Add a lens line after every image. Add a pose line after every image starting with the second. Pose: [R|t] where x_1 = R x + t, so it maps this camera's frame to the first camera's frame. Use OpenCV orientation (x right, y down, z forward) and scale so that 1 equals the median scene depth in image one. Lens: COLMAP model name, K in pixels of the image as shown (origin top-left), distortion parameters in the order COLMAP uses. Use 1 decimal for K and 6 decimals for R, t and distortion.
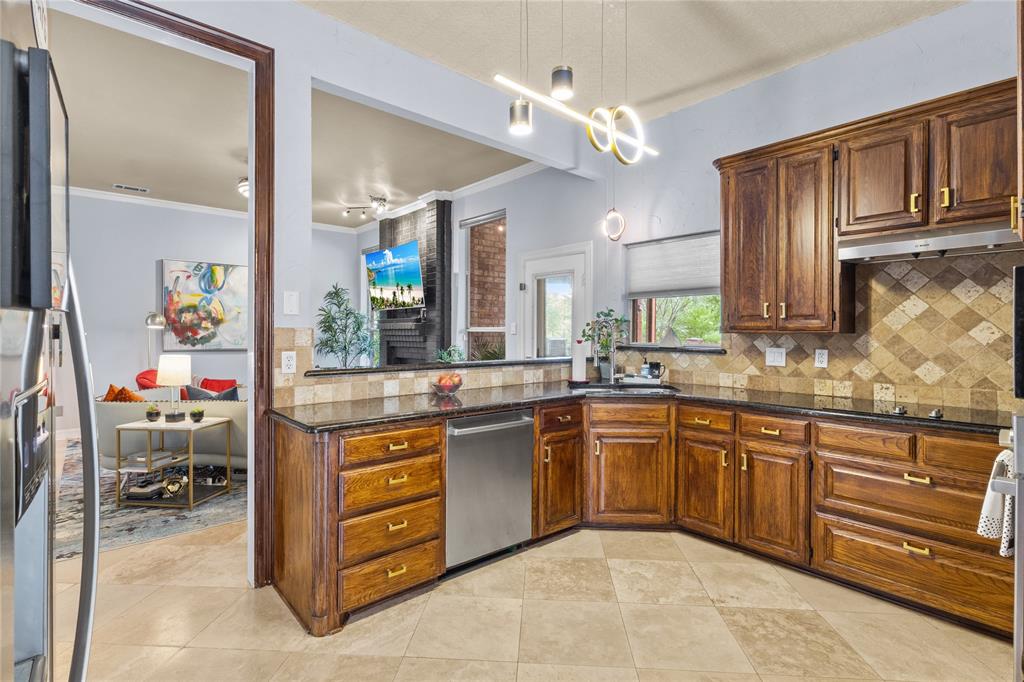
lens RADIAL K [[483.2, 0, 508.0], [0, 483.2, 336.7], [0, 0, 1]] dist [0.005599, 0.000587]
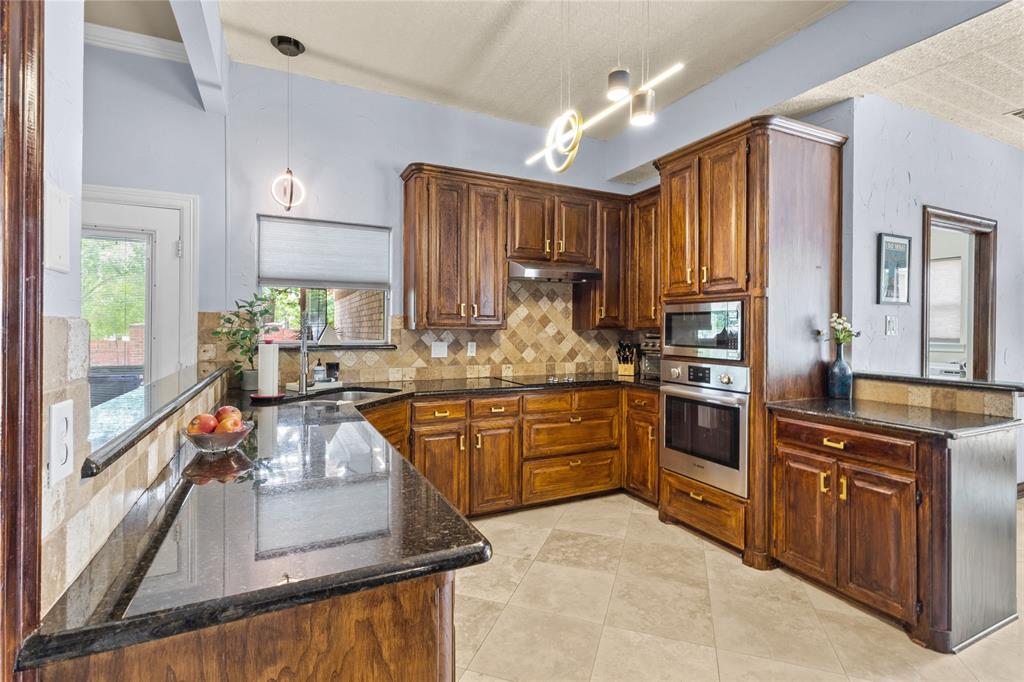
lens RADIAL K [[483.2, 0, 509.6], [0, 483.2, 332.6], [0, 0, 1]] dist [0.005599, 0.000587]
pose [[0.260678, -0.010685, 0.965367, -0.580986], [0.004008, 0.999942, 0.009986, -0.011170], [-0.965417, 0.001266, 0.260706, 0.598273]]
